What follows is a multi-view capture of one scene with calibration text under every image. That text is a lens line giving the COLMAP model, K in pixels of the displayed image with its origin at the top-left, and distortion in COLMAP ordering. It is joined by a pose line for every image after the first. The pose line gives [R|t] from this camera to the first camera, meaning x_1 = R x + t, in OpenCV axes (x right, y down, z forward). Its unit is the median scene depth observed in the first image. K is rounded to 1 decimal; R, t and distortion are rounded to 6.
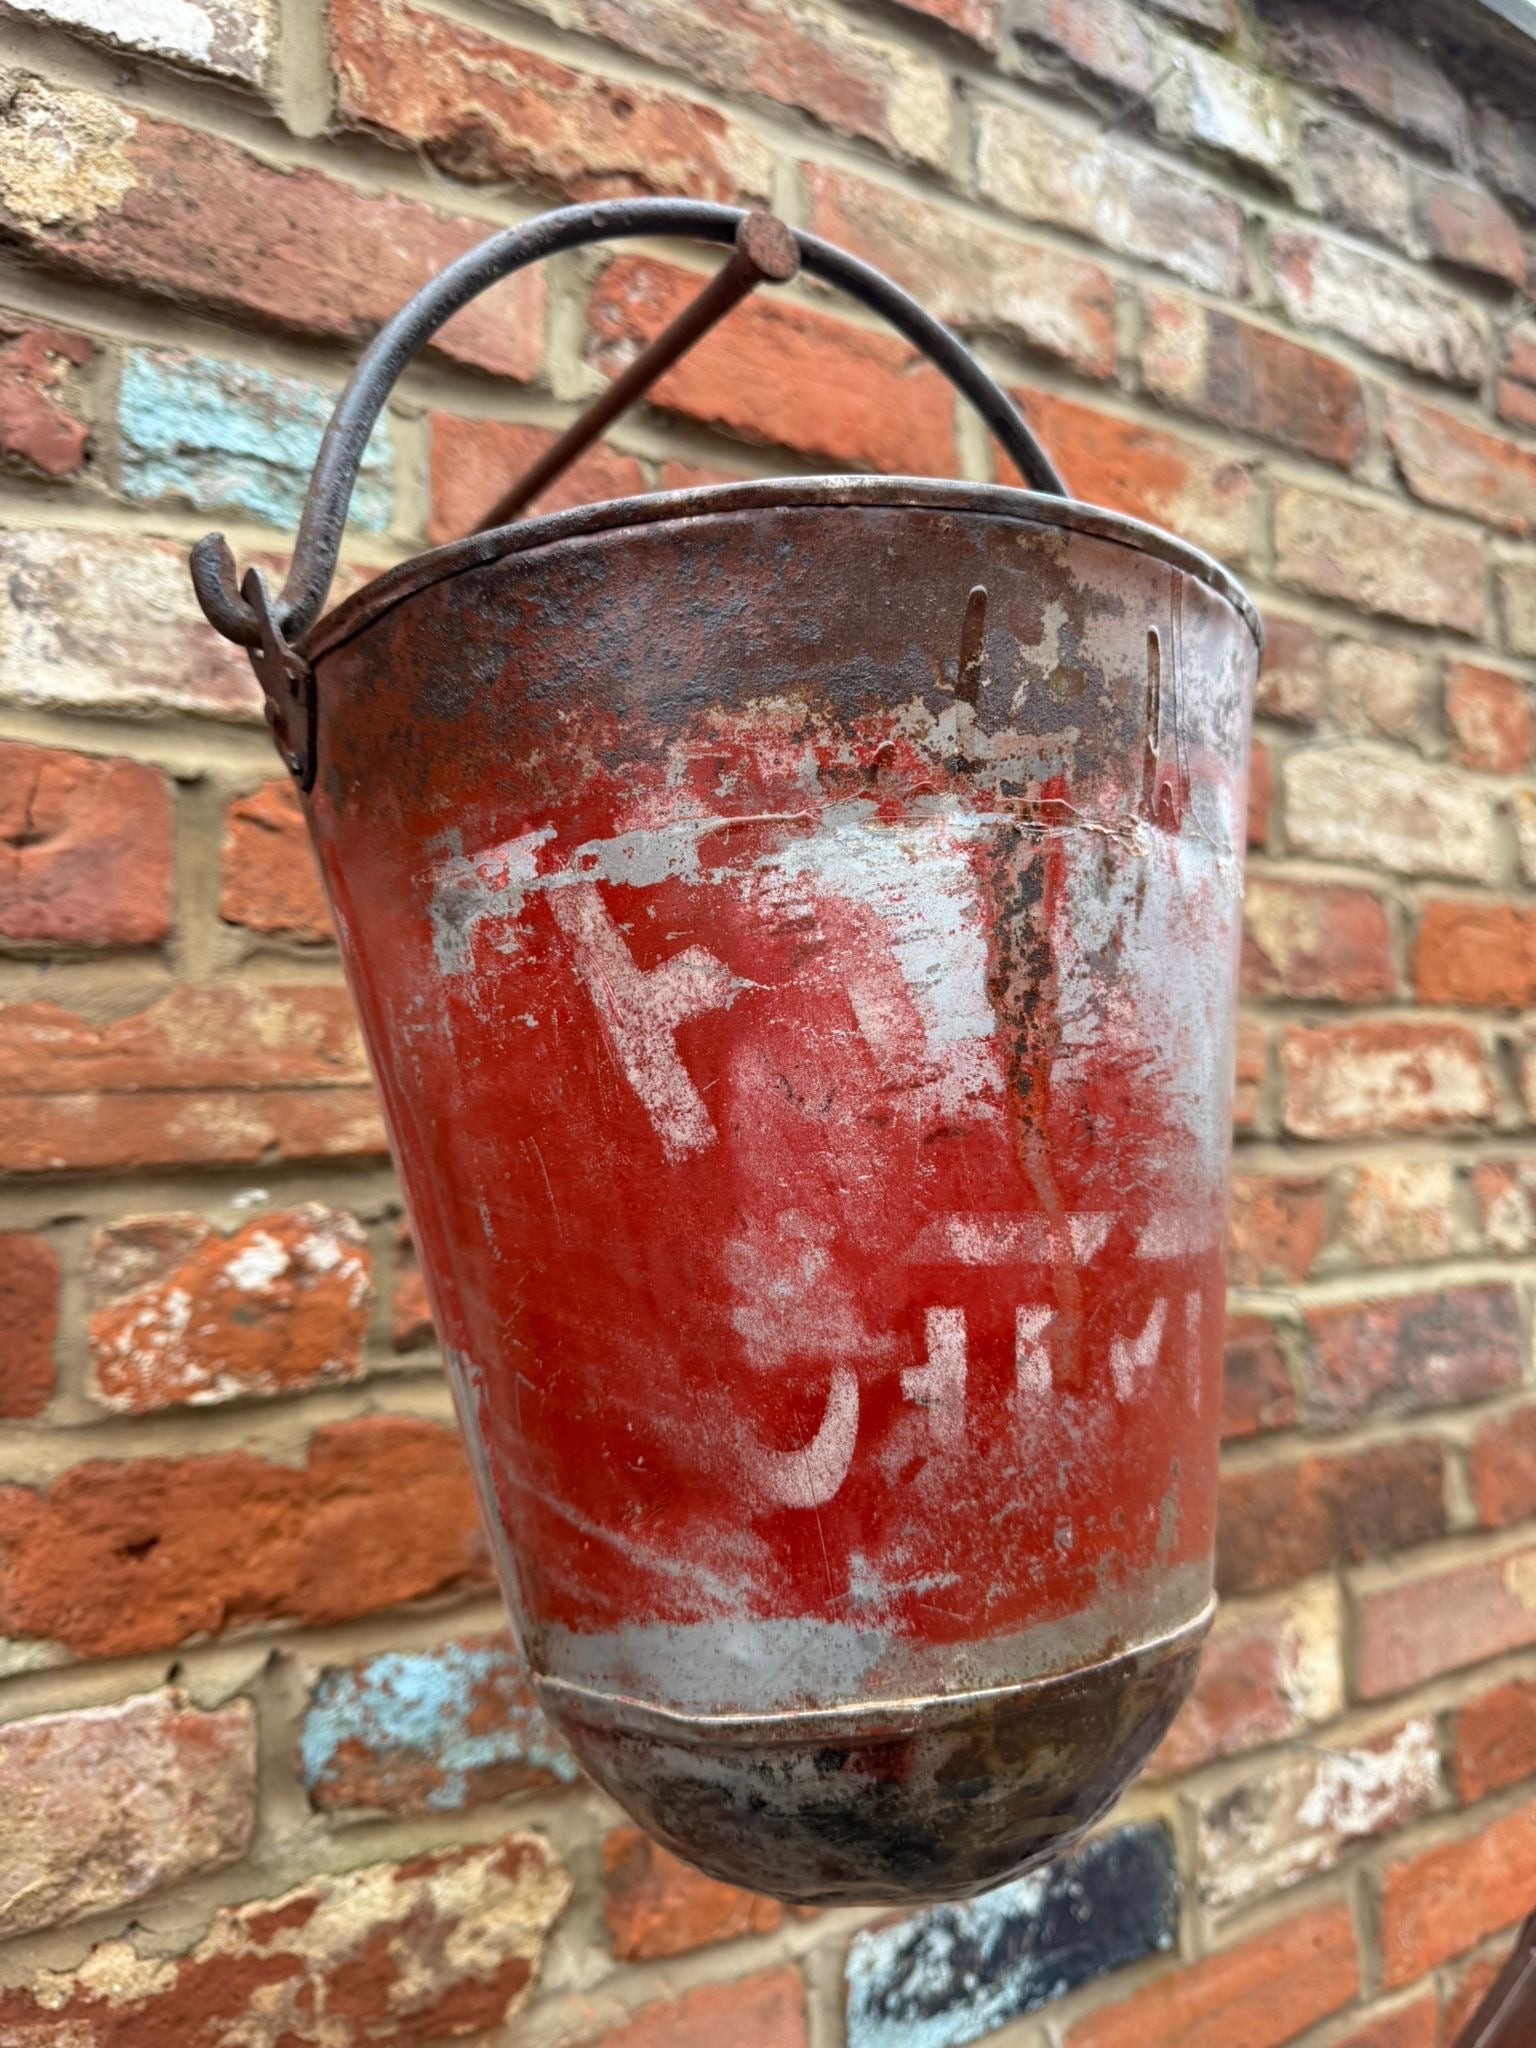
lens RADIAL K [[1462.8, 0, 744.8], [0, 1462.8, 1021.4], [0, 0, 1]] dist [-0.025947, -0.000105]
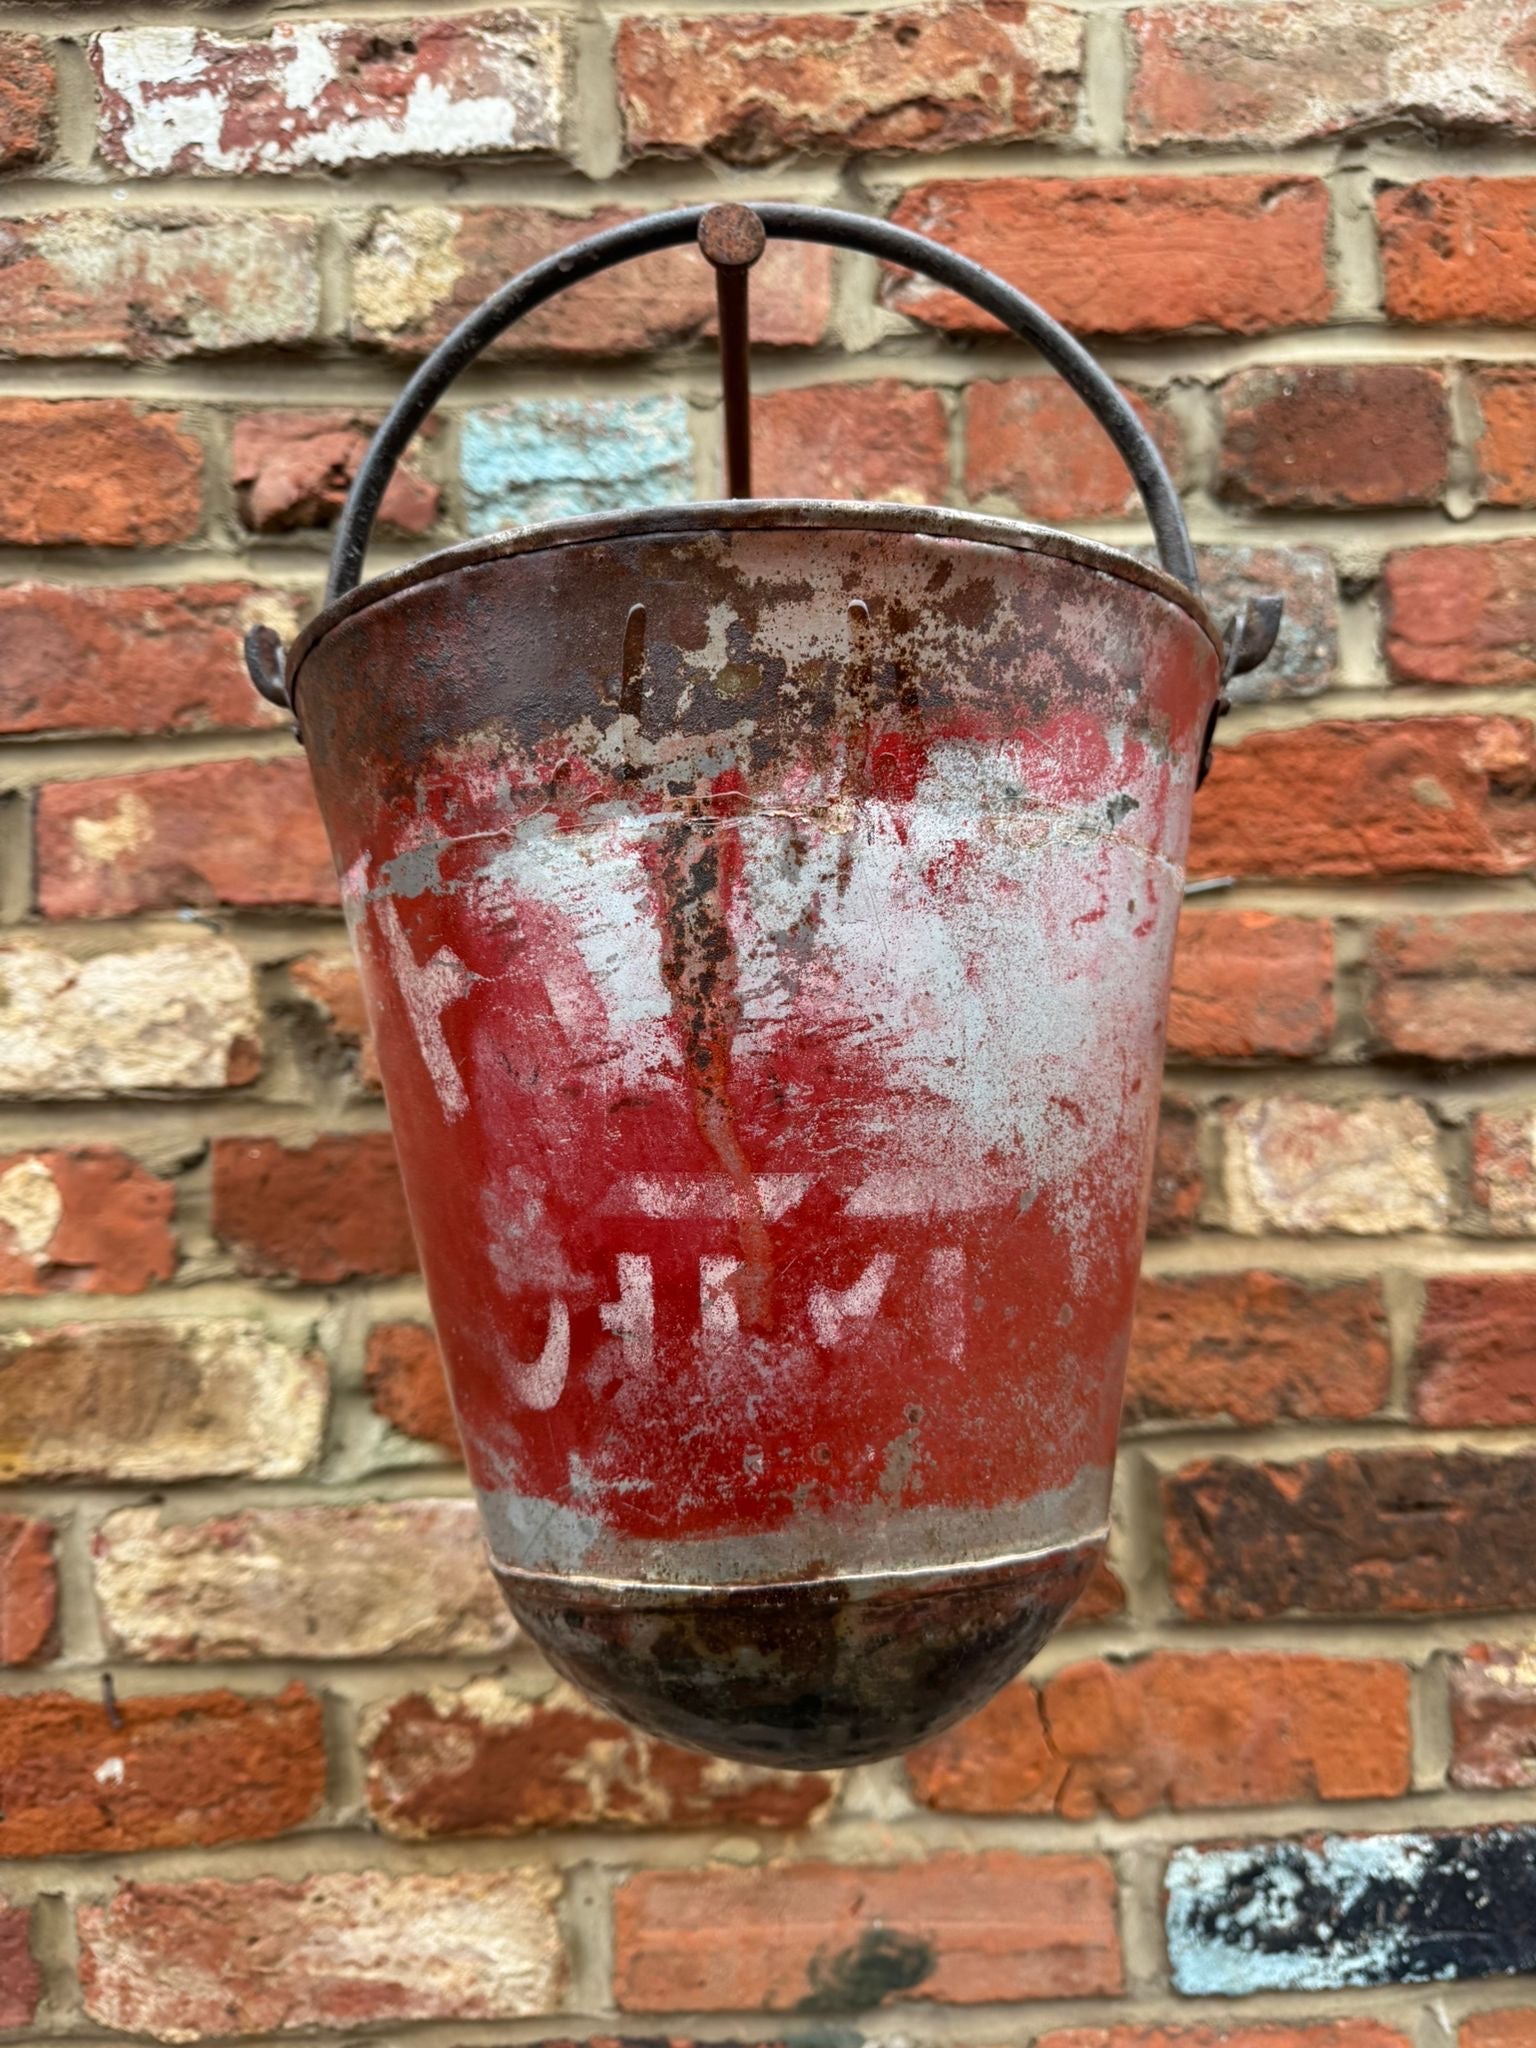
lens RADIAL K [[1462.8, 0, 752.6], [0, 1462.8, 1013.2], [0, 0, 1]] dist [-0.025947, -0.000105]
pose [[0.856019, -0.009655, -0.516854, 0.420332], [0.049939, 0.996694, 0.064091, -0.031256], [0.514526, -0.080674, 0.853671, 0.044098]]
